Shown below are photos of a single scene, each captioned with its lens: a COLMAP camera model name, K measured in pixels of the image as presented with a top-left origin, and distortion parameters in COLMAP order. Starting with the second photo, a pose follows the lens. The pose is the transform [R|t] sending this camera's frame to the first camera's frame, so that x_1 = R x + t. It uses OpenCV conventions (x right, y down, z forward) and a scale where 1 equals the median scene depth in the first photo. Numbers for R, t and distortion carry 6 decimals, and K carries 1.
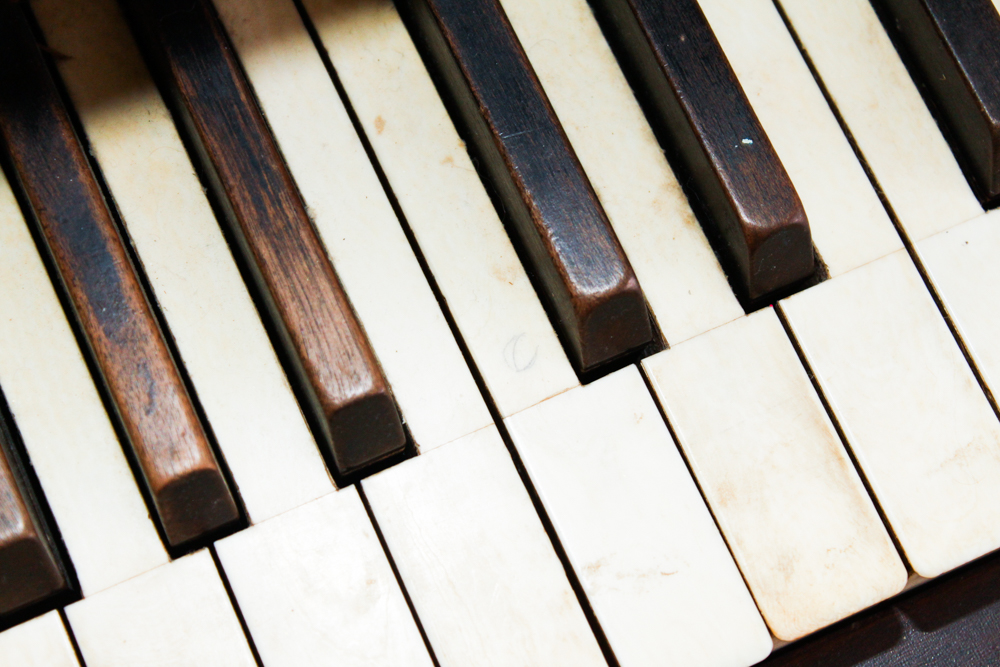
lens RADIAL K [[2392.2, 0, 501.6], [0, 2392.2, 334.3], [0, 0, 1]] dist [0.131576, 0.000000]
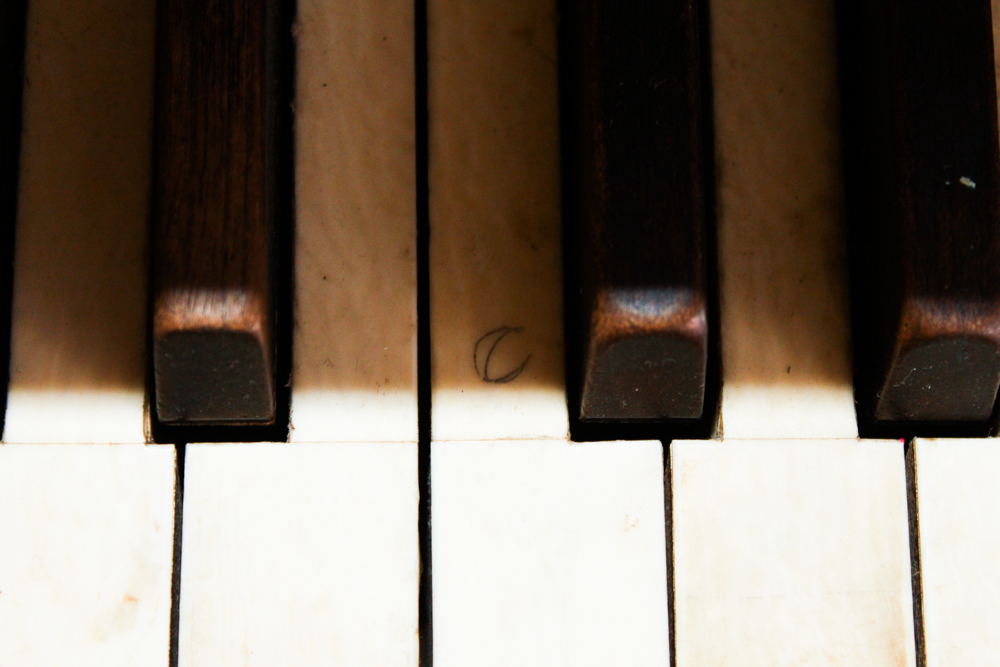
lens RADIAL K [[2392.2, 0, 498.4], [0, 2392.2, 331.1], [0, 0, 1]] dist [0.131576, 0.000000]
pose [[0.916171, 0.386636, -0.105560, 0.072337], [-0.380762, 0.921875, 0.071875, -0.043896], [0.125103, -0.025657, 0.991812, 0.371733]]
